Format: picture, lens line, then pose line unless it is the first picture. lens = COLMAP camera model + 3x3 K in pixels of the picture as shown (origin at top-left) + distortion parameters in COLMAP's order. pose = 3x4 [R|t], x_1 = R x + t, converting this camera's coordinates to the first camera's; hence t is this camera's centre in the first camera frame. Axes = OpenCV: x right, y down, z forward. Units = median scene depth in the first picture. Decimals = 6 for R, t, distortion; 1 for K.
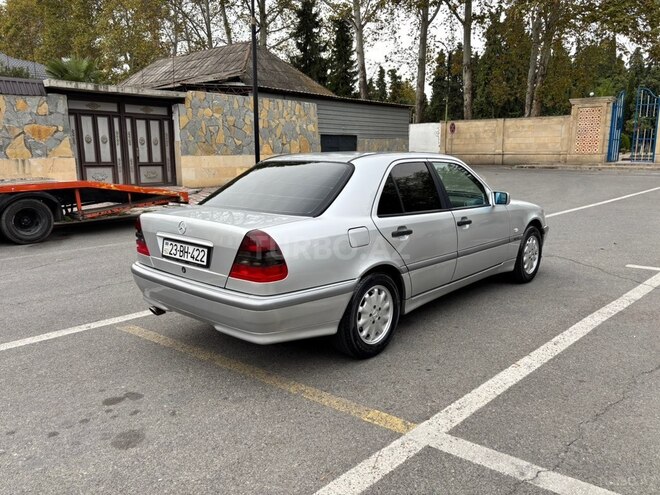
lens RADIAL K [[498.4, 0, 336.2], [0, 498.4, 249.1], [0, 0, 1]] dist [0.042852, -0.054012]
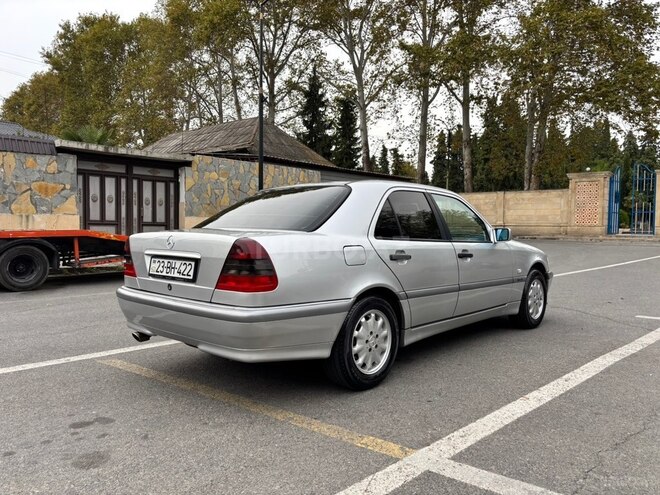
lens RADIAL K [[498.4, 0, 337.7], [0, 498.4, 249.9], [0, 0, 1]] dist [0.042852, -0.054012]
pose [[0.999899, 0.013524, -0.004330, 0.012935], [-0.014010, 0.989229, -0.145704, 0.080155], [0.002313, 0.145750, 0.989319, 0.039410]]
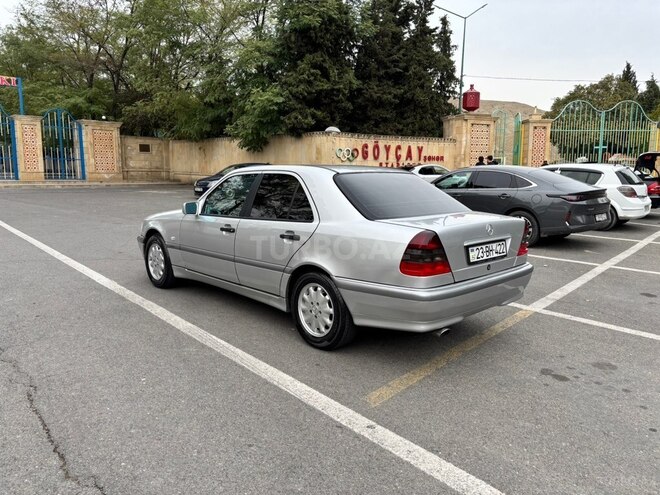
lens RADIAL K [[498.4, 0, 332.6], [0, 498.4, 248.7], [0, 0, 1]] dist [0.042852, -0.054012]
pose [[0.065517, -0.143846, 0.987429, -1.082958], [0.181178, 0.974822, 0.129988, -0.157901], [-0.981266, 0.170383, 0.089929, 0.937557]]
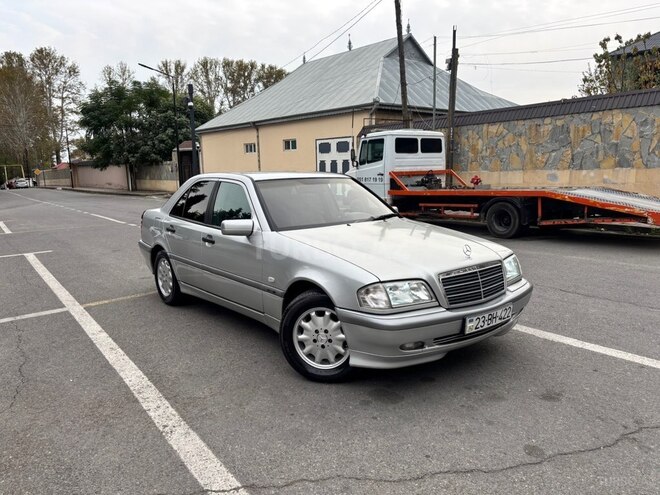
lens RADIAL K [[498.4, 0, 332.5], [0, 498.4, 249.4], [0, 0, 1]] dist [0.042852, -0.054012]
pose [[-0.154002, 0.164132, -0.974343, 1.227283], [-0.167367, 0.967524, 0.189436, -0.272775], [0.973792, 0.192247, -0.121531, 1.370189]]
